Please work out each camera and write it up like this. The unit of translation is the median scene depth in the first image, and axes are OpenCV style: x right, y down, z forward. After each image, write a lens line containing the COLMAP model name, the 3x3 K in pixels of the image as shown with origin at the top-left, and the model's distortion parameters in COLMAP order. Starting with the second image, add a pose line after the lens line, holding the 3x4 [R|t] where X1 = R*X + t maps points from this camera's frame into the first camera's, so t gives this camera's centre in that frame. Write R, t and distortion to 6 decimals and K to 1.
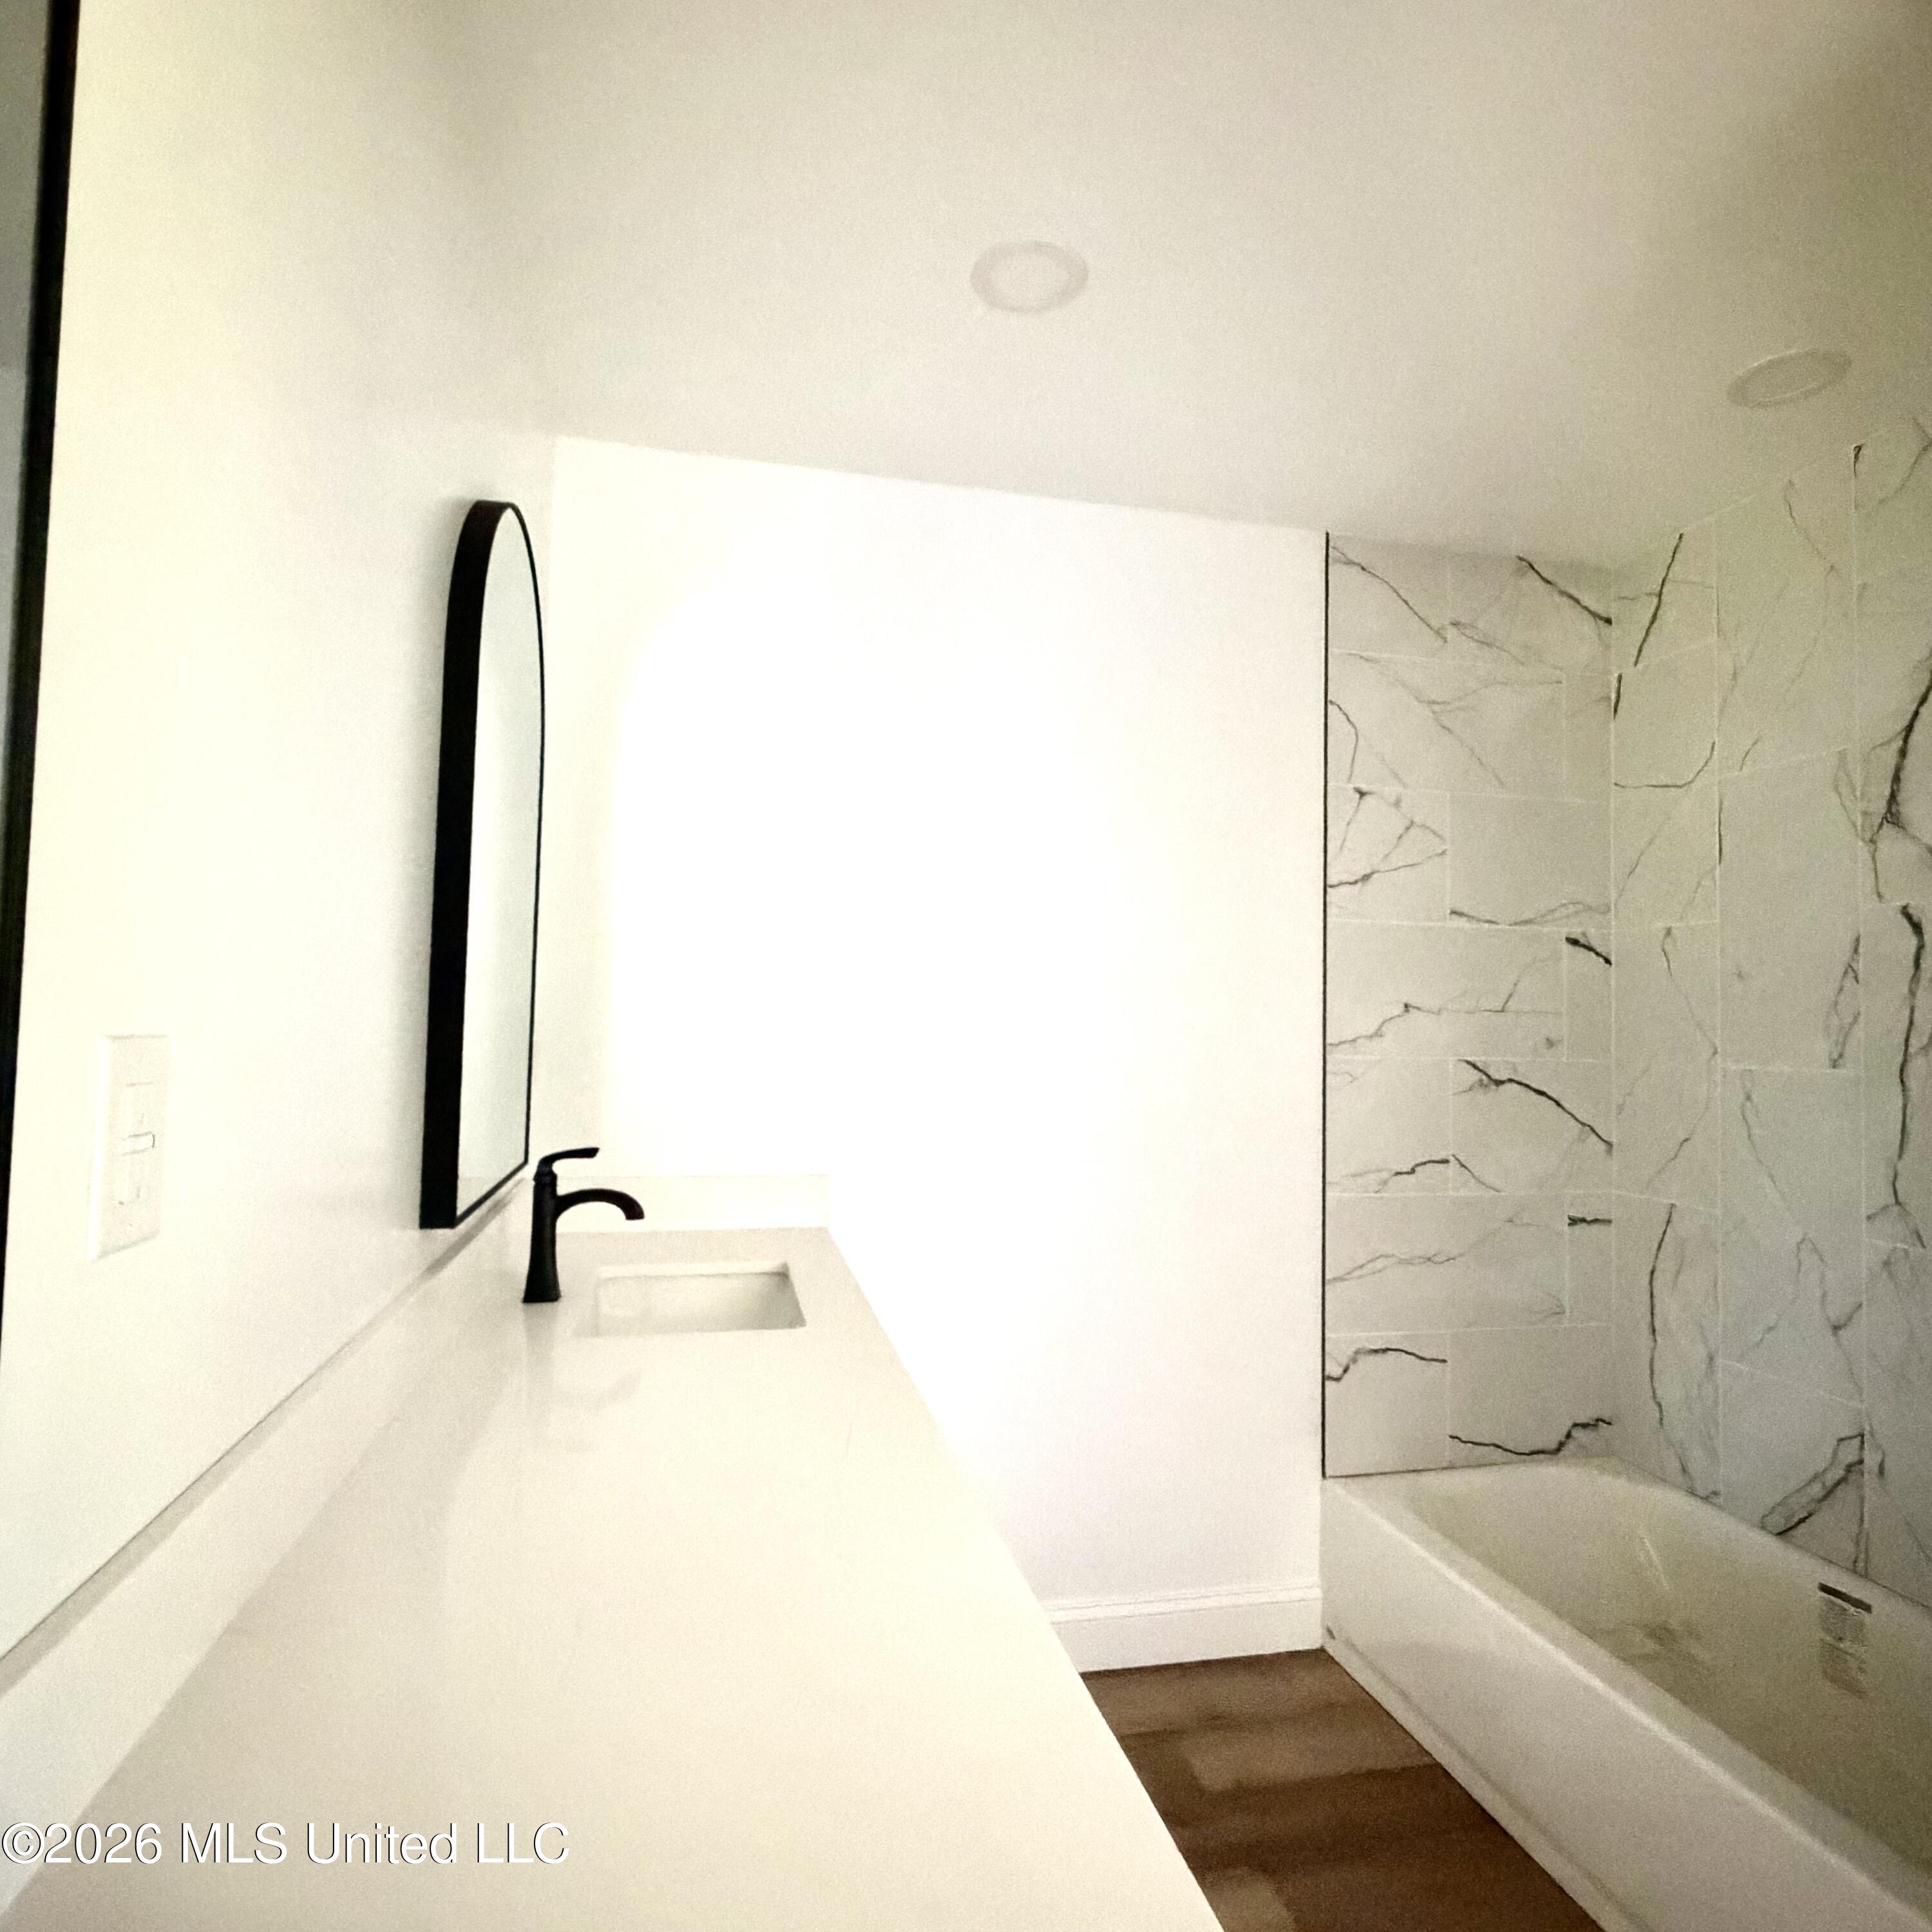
lens RADIAL K [[1025.3, 0, 966.0], [0, 1025.3, 966.0], [0, 0, 1]] dist [-0.002308, 0.000609]
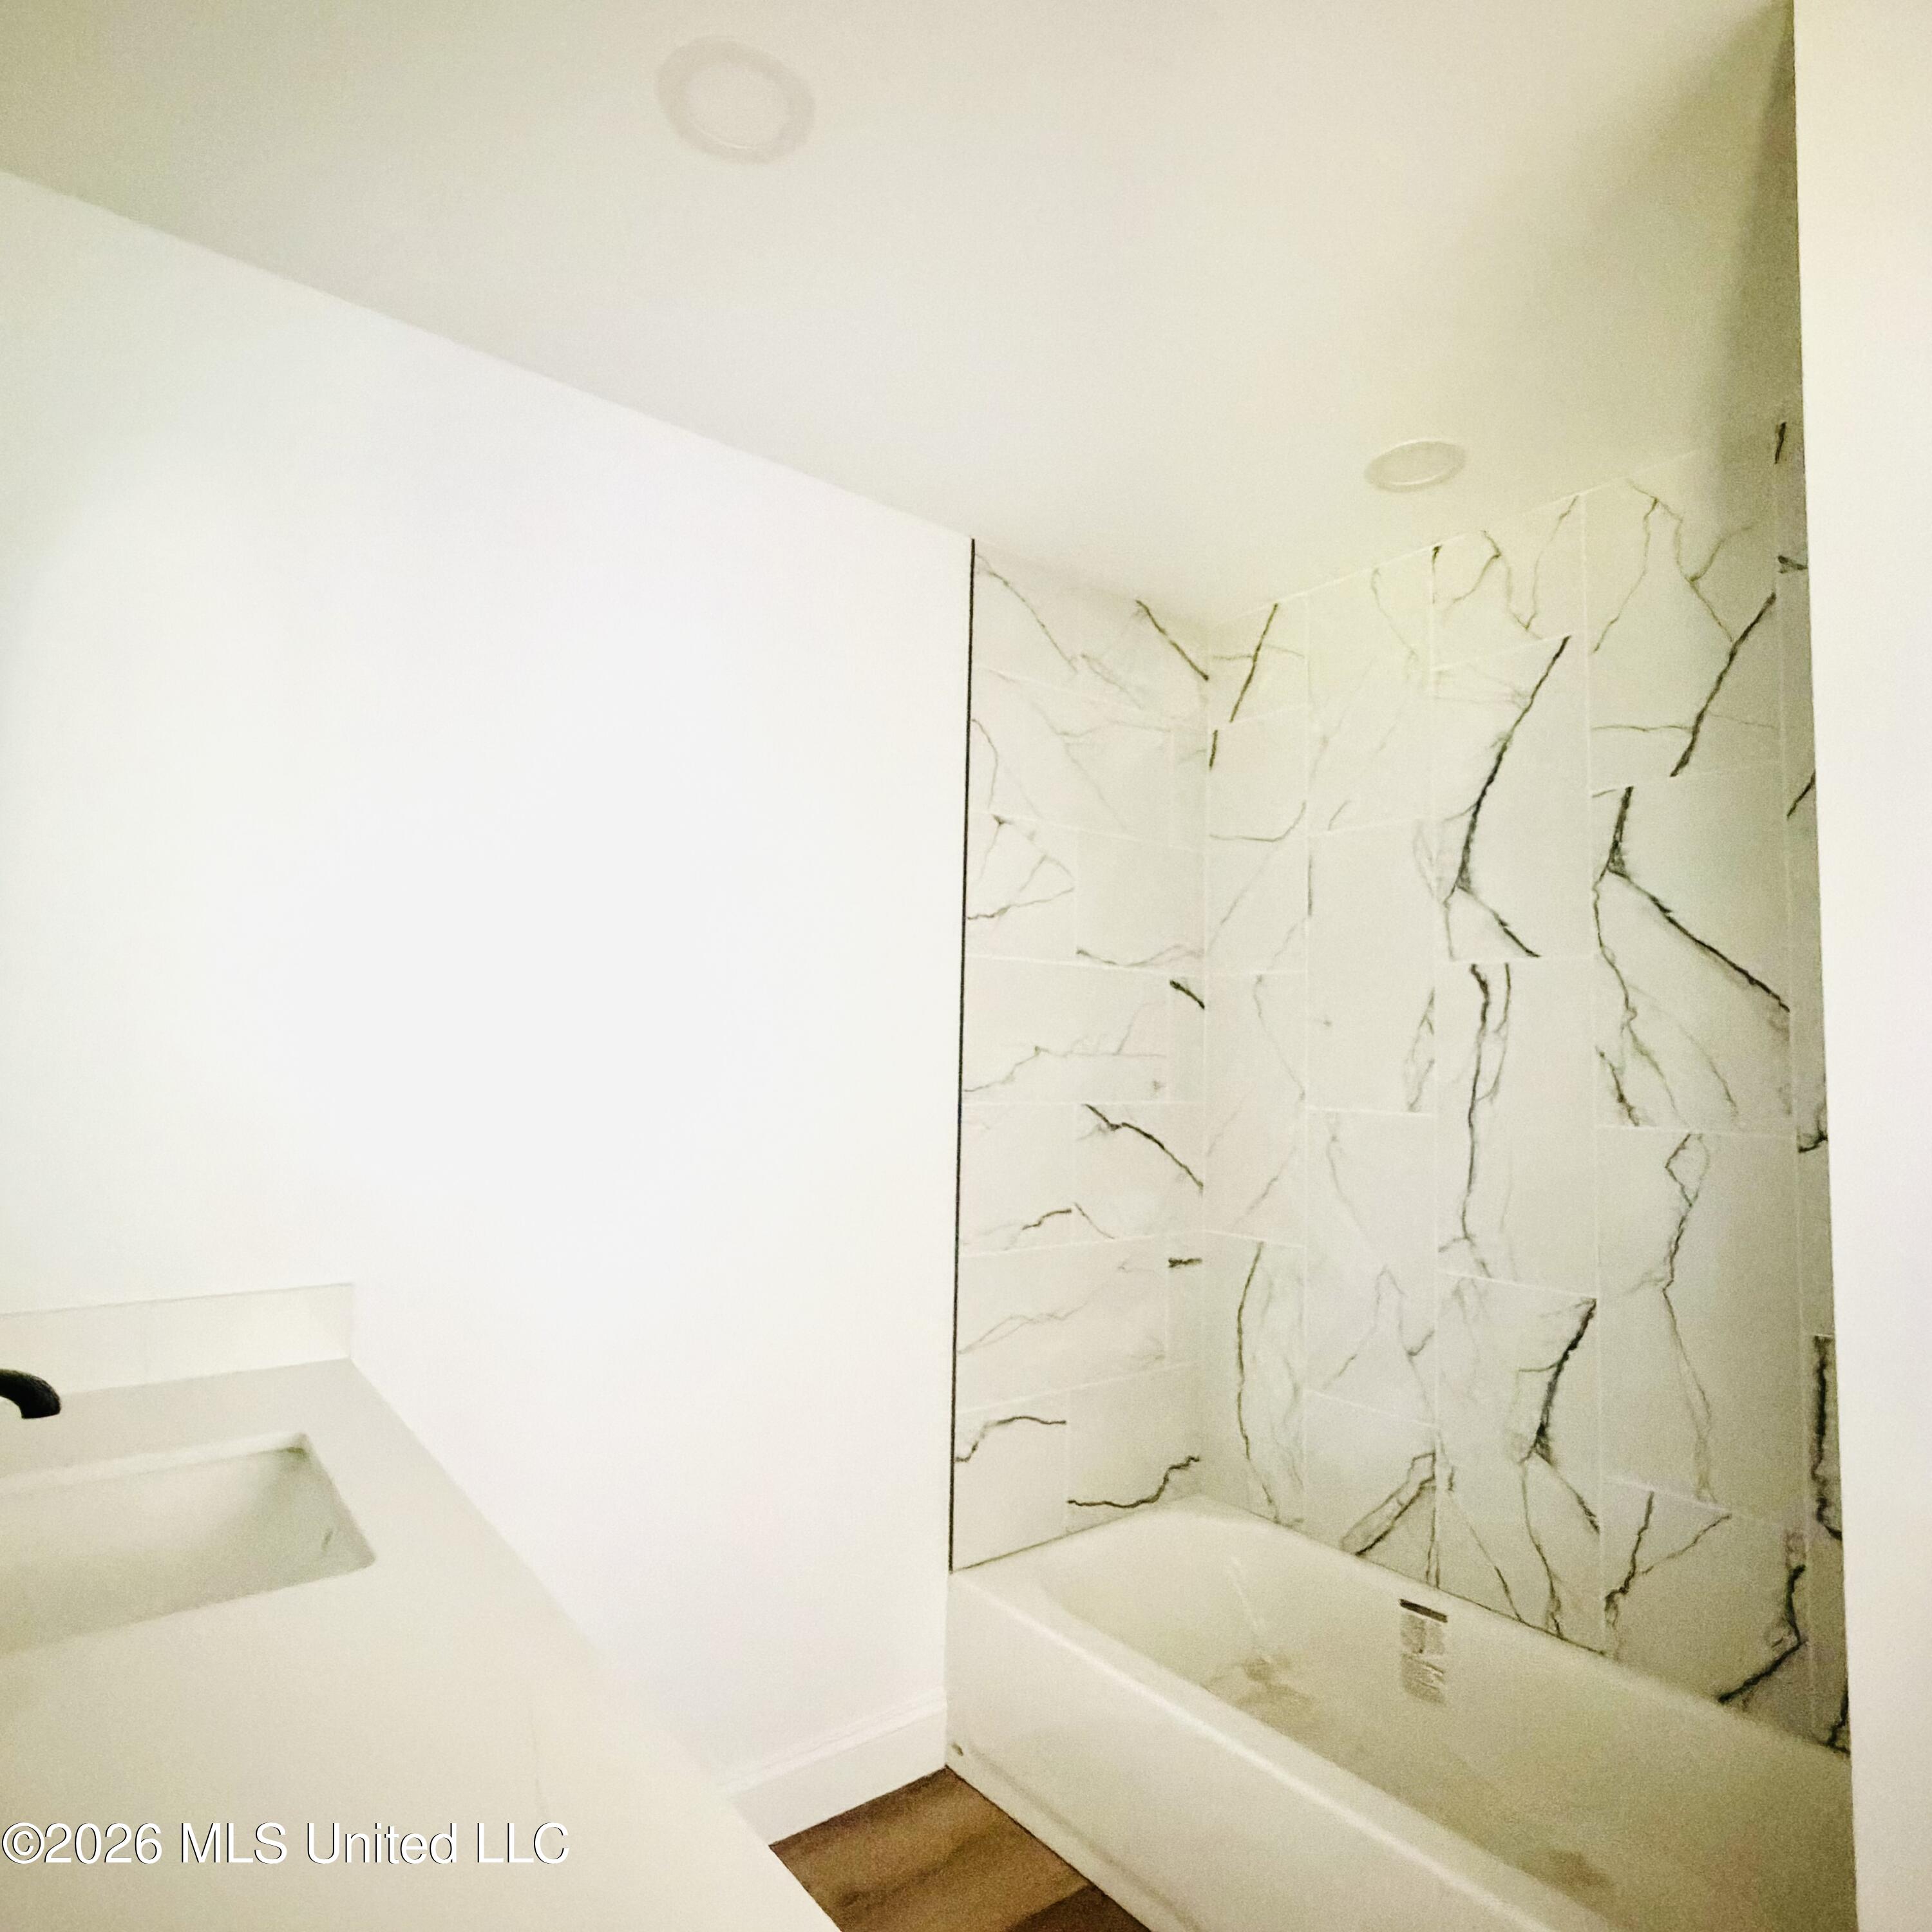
lens RADIAL K [[1112.4, 0, 967.7], [0, 1112.4, 973.9], [0, 0, 1]] dist [0.002003, 0.001690]
pose [[0.915264, 0.033452, 0.401464, -0.049359], [-0.026184, 0.999379, -0.023577, -0.004685], [-0.402003, 0.011067, 0.915571, 0.092609]]
